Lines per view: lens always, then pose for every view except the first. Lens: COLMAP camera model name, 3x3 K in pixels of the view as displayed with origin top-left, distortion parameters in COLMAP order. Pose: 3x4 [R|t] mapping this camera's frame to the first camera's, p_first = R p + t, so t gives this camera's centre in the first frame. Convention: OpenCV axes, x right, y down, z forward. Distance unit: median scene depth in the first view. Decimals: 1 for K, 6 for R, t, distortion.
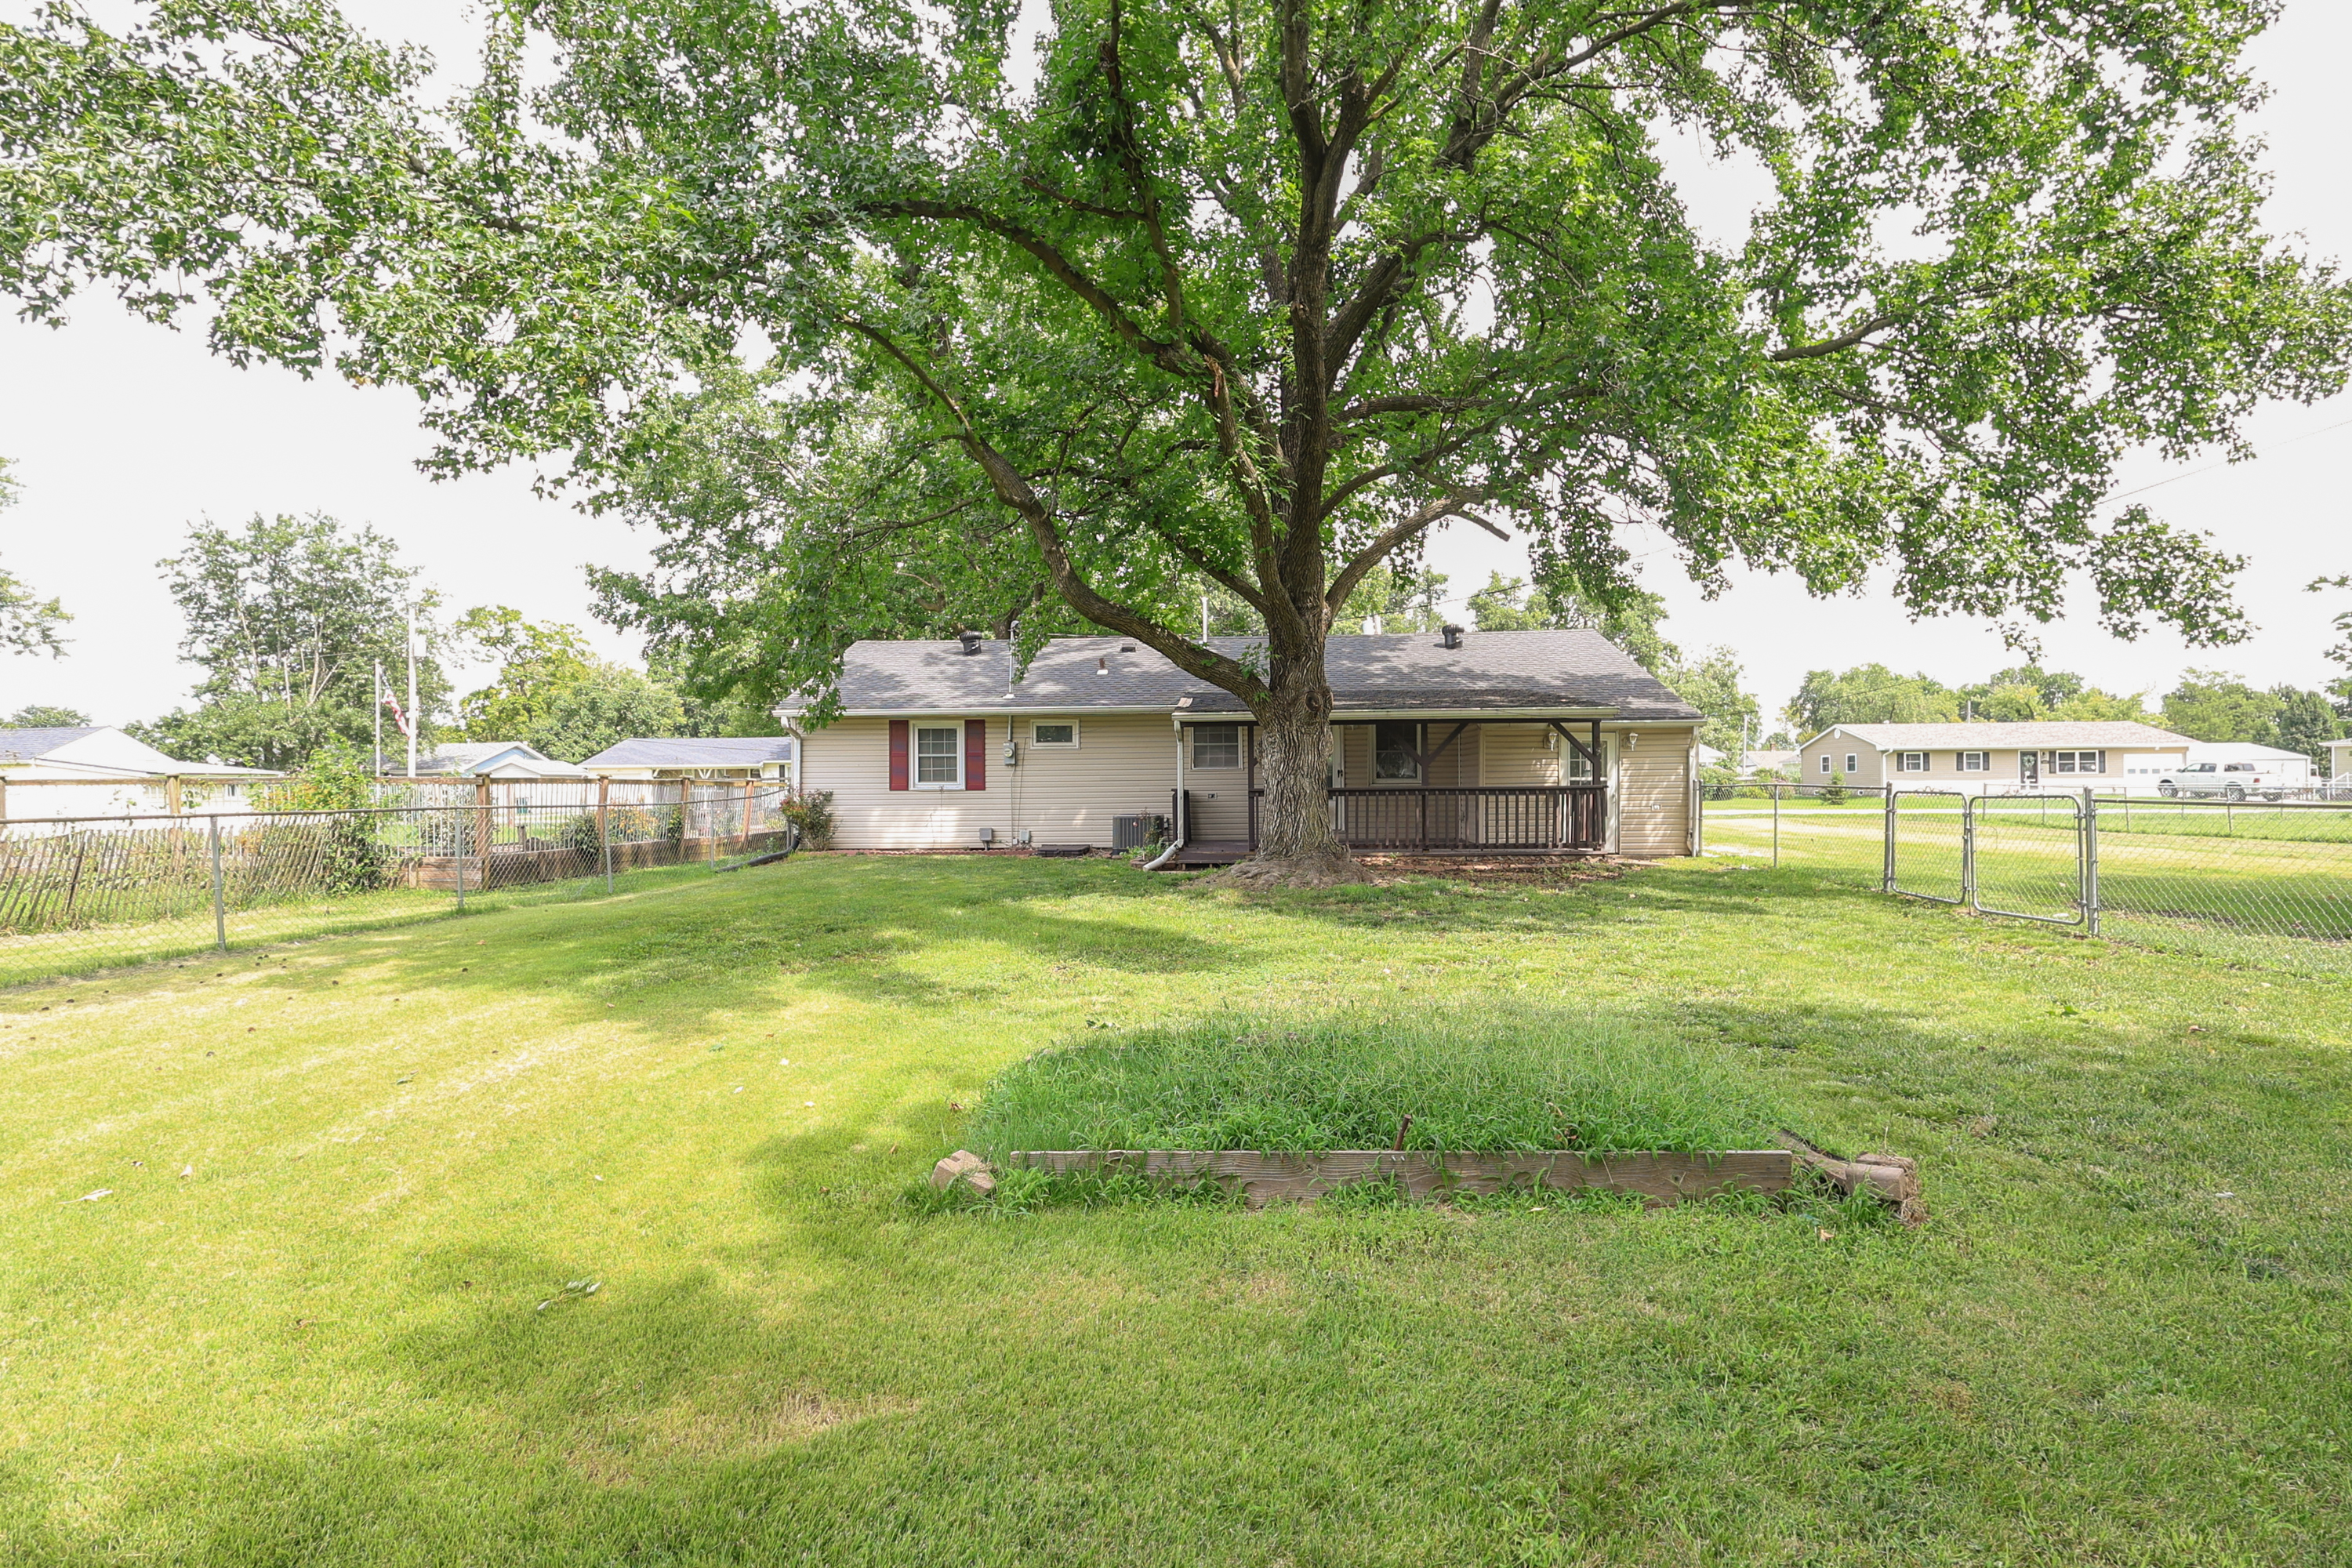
lens RADIAL K [[1091.1, 0, 1176.0], [0, 1091.1, 784.0], [0, 0, 1]] dist [0.030257, -0.008655]
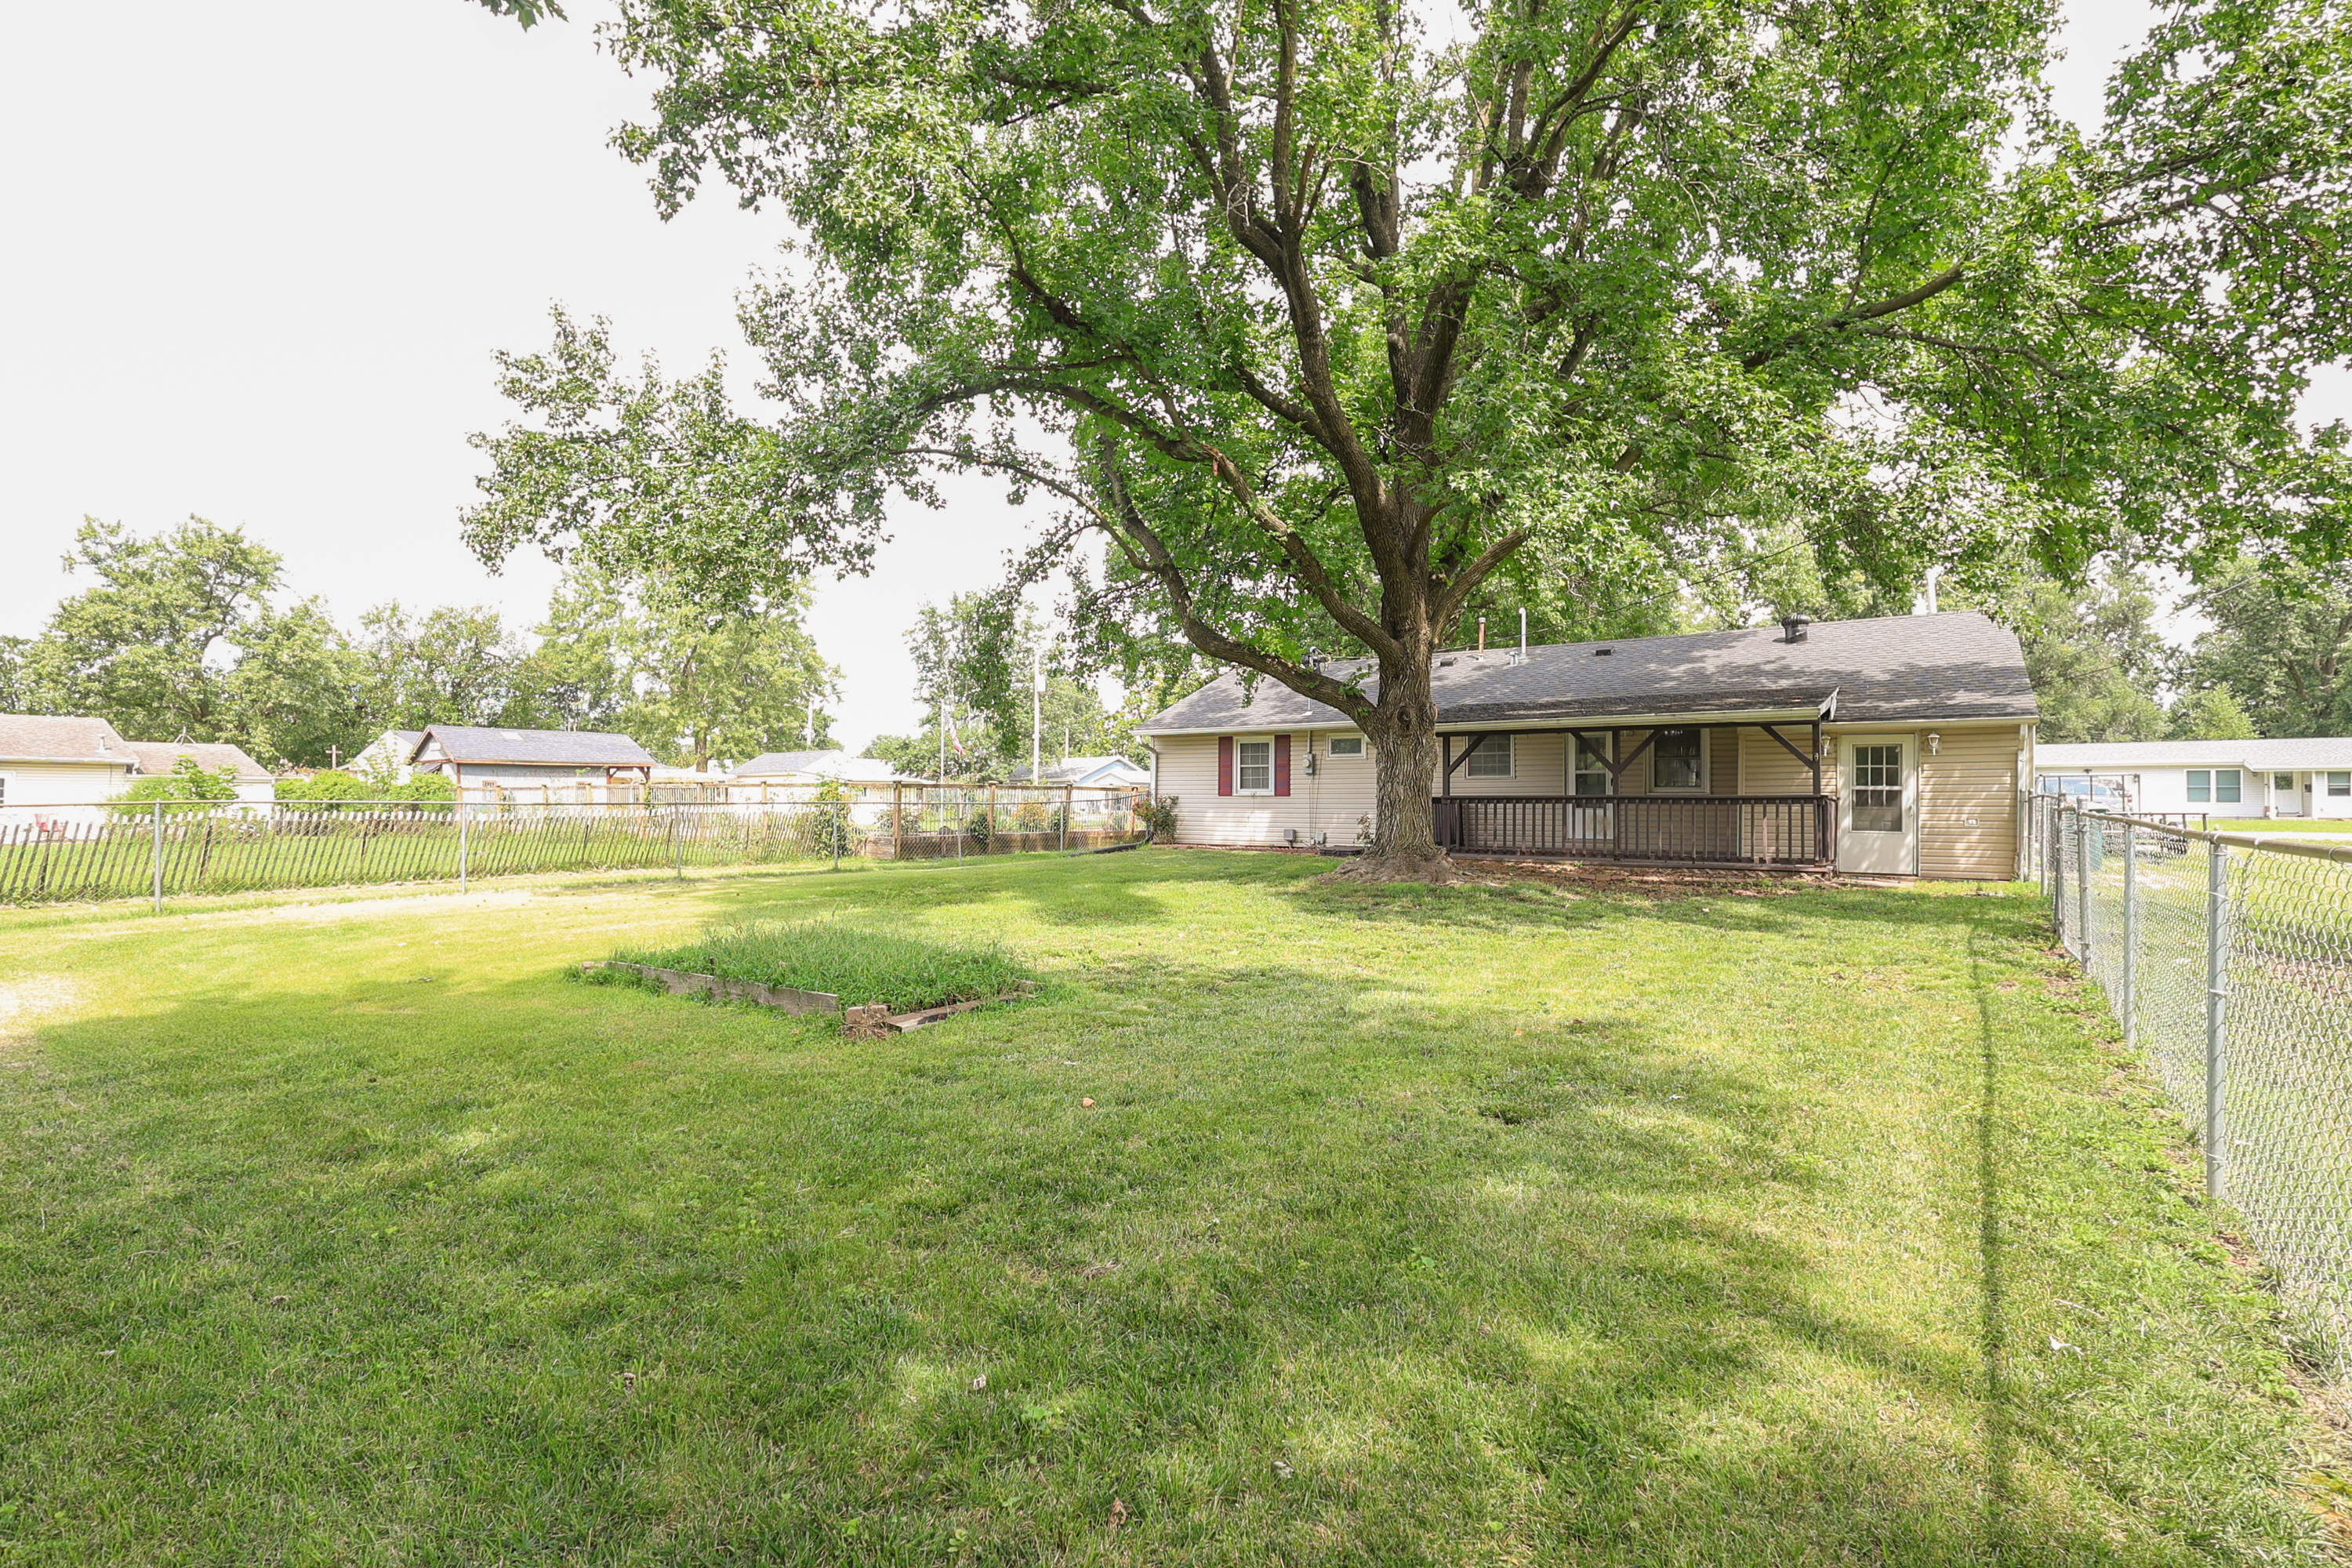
lens RADIAL K [[1091.1, 0, 1176.0], [0, 1091.1, 784.0], [0, 0, 1]] dist [0.030257, -0.008655]
pose [[0.855520, 0.001155, -0.517769, 0.315307], [-0.004767, 0.999973, -0.005645, 0.000258], [0.517748, 0.007297, 0.855502, -0.041041]]
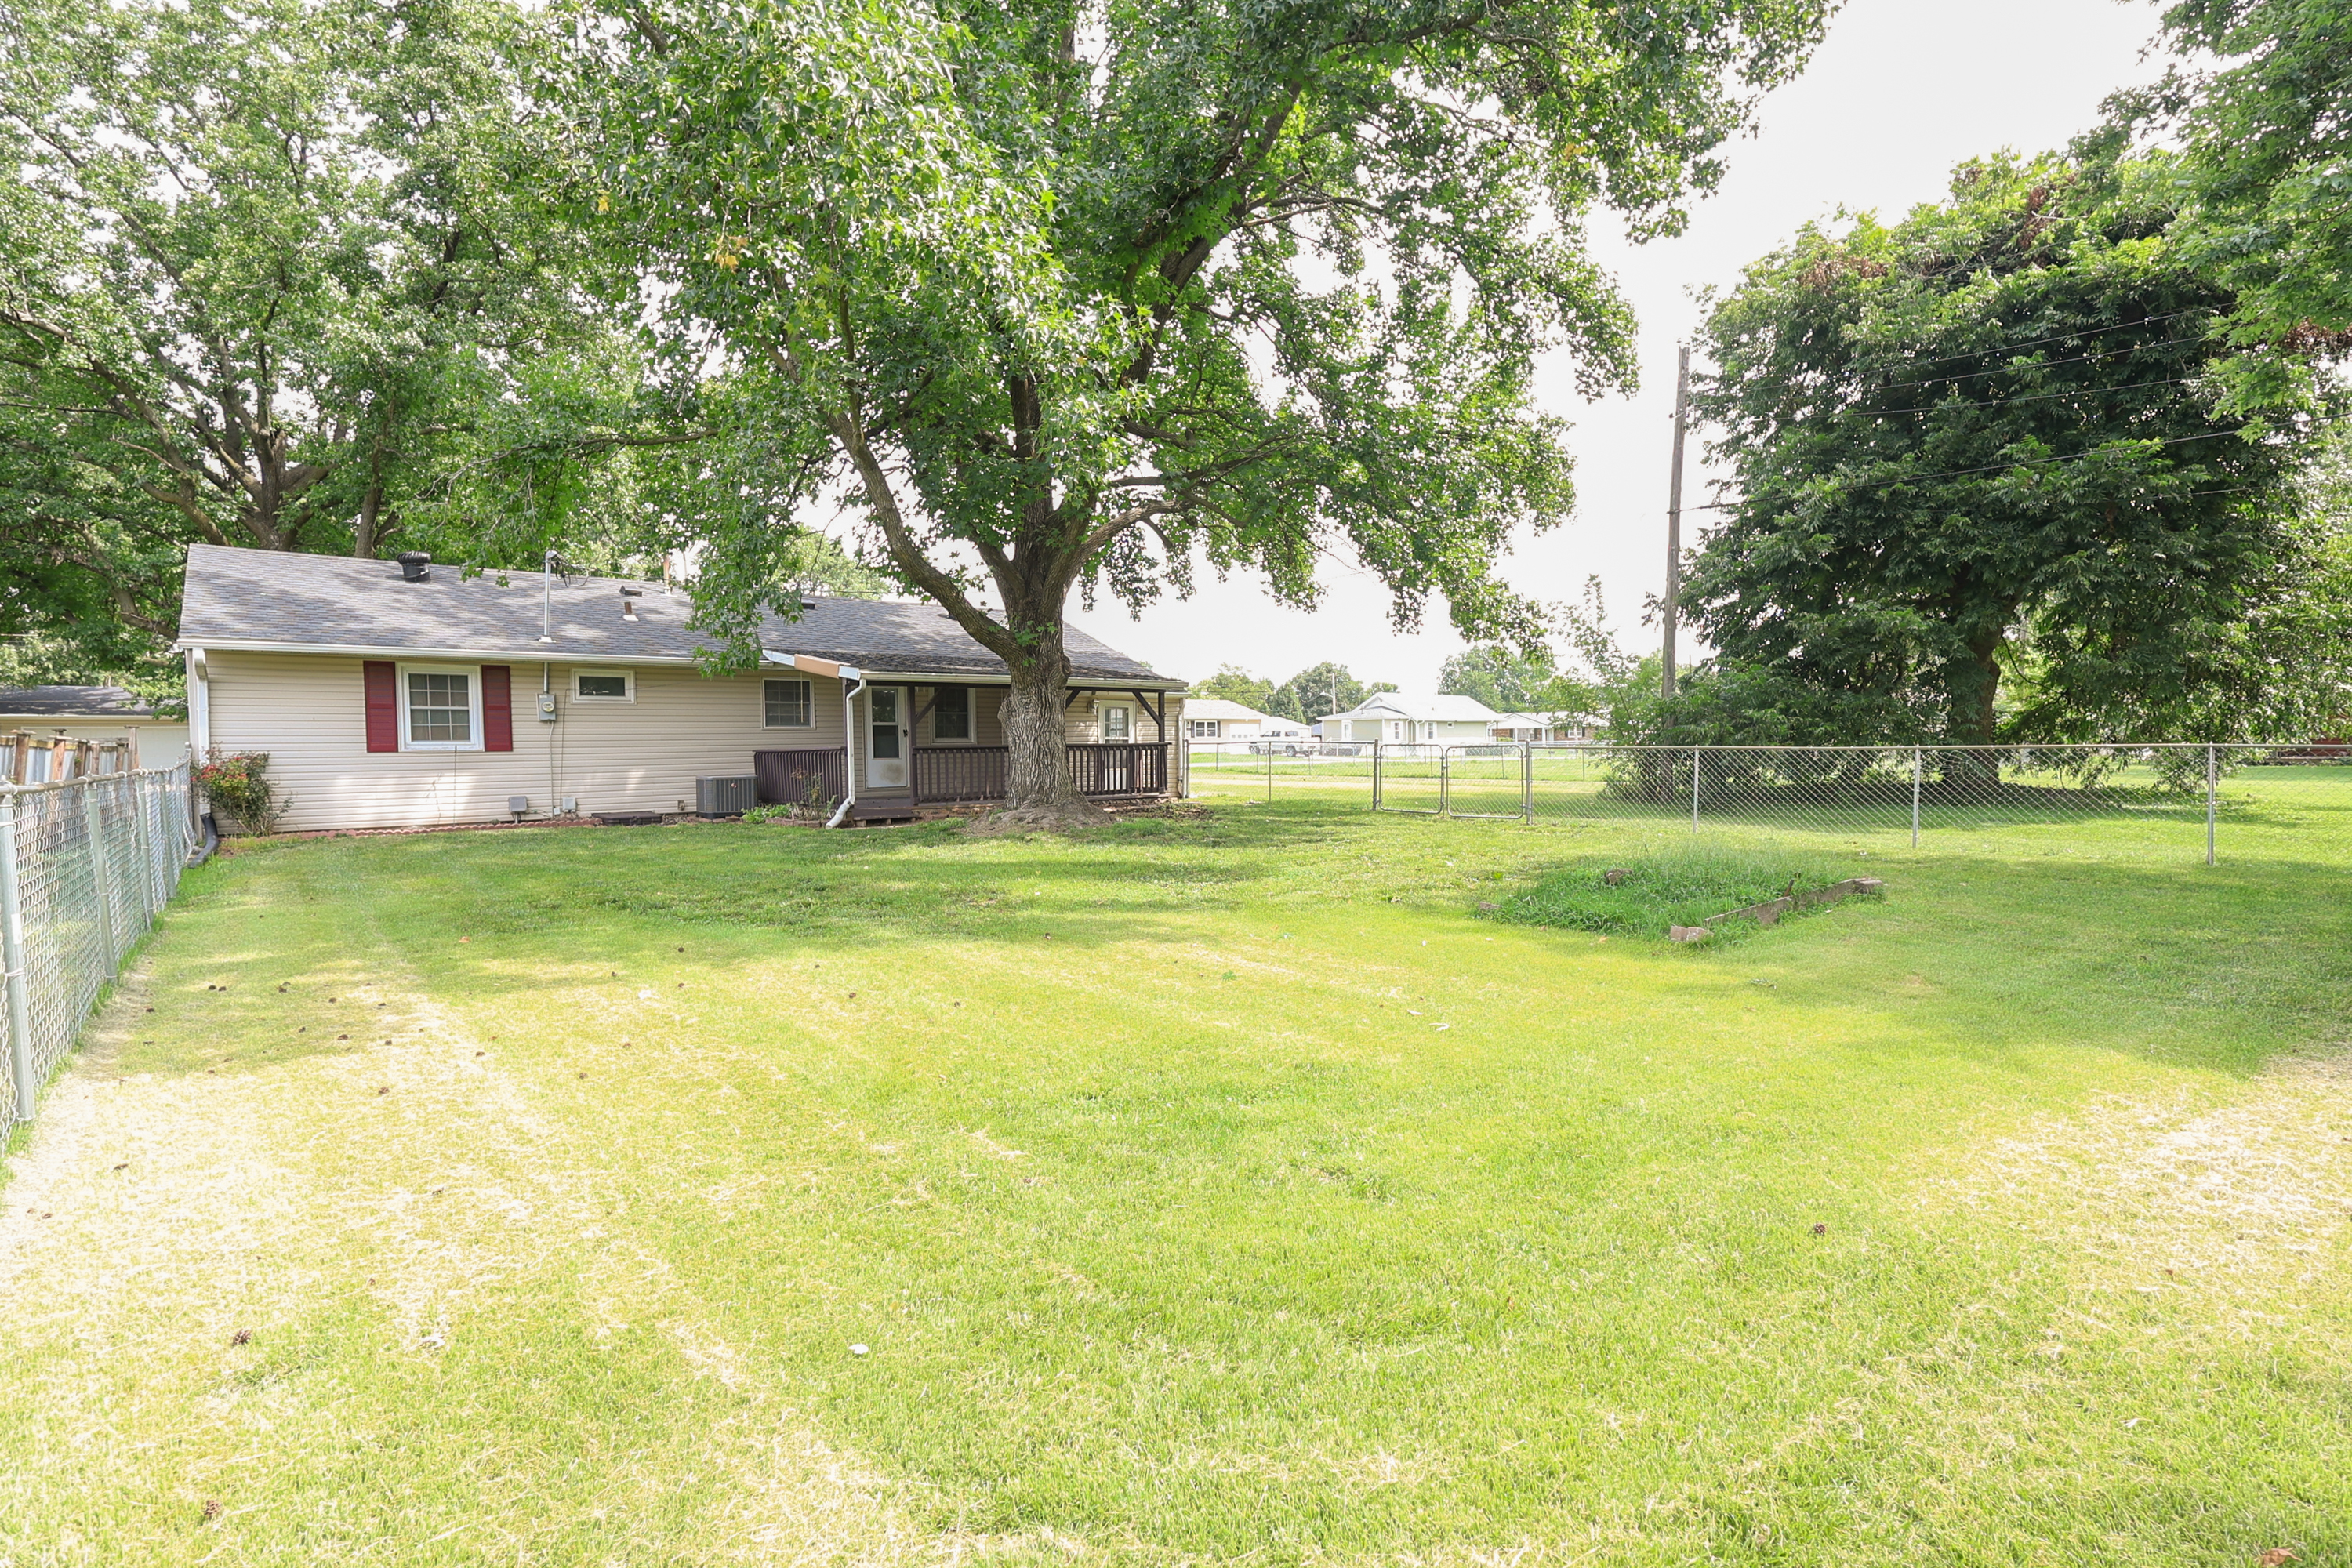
lens RADIAL K [[1091.1, 0, 1176.0], [0, 1091.1, 784.0], [0, 0, 1]] dist [0.030257, -0.008655]
pose [[0.756432, -0.027225, 0.653506, -0.341541], [0.006588, 0.999400, 0.034011, 0.005404], [-0.654039, -0.021422, 0.756157, 0.034735]]
